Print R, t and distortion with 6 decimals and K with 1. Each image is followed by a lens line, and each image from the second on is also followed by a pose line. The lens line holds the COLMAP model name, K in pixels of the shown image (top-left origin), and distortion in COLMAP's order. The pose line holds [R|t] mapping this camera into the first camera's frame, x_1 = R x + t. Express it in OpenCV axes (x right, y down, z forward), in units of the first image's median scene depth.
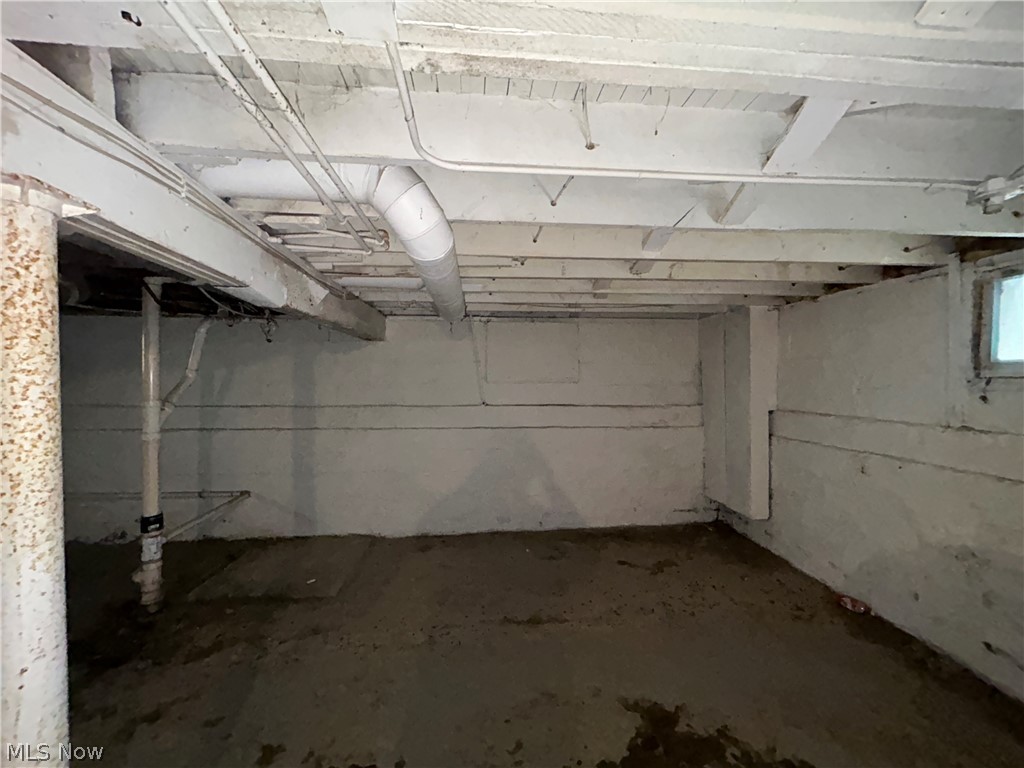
lens RADIAL K [[412.2, 0, 511.9], [0, 412.2, 385.1], [0, 0, 1]] dist [0.003501, -0.000164]
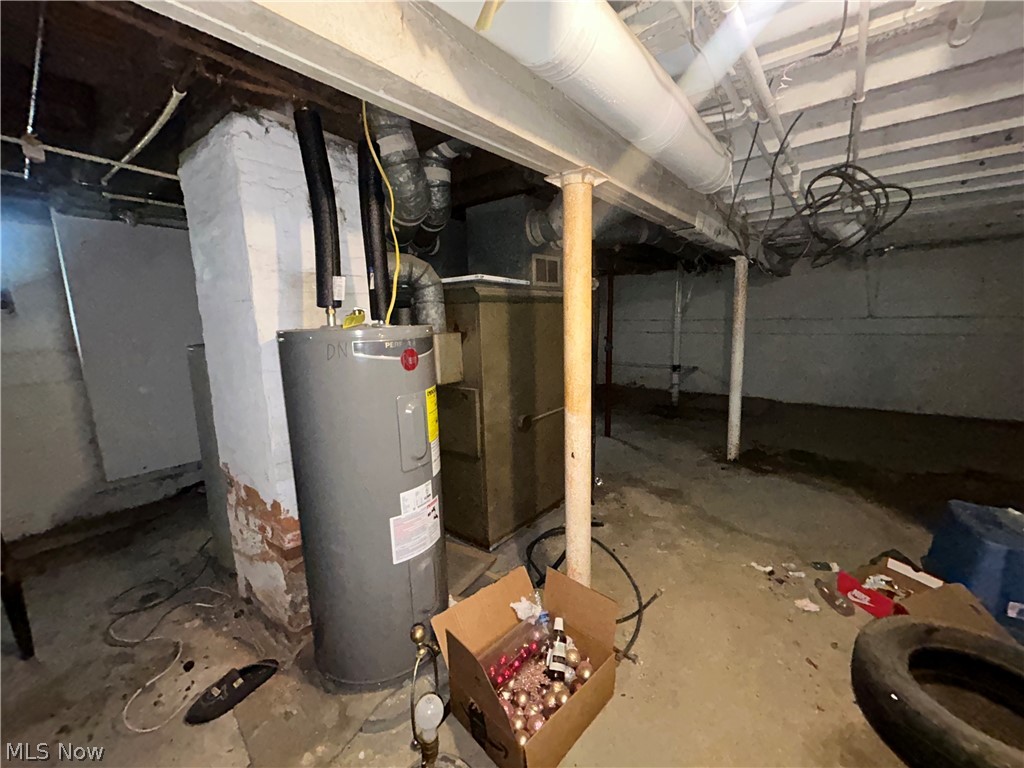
lens RADIAL K [[412.2, 0, 512.1], [0, 412.2, 384.9], [0, 0, 1]] dist [0.003501, -0.000164]
pose [[0.718246, 0.089155, -0.690053, 0.047648], [0.025791, 0.987664, 0.154451, 0.033078], [0.695311, -0.128731, 0.707086, -0.897796]]
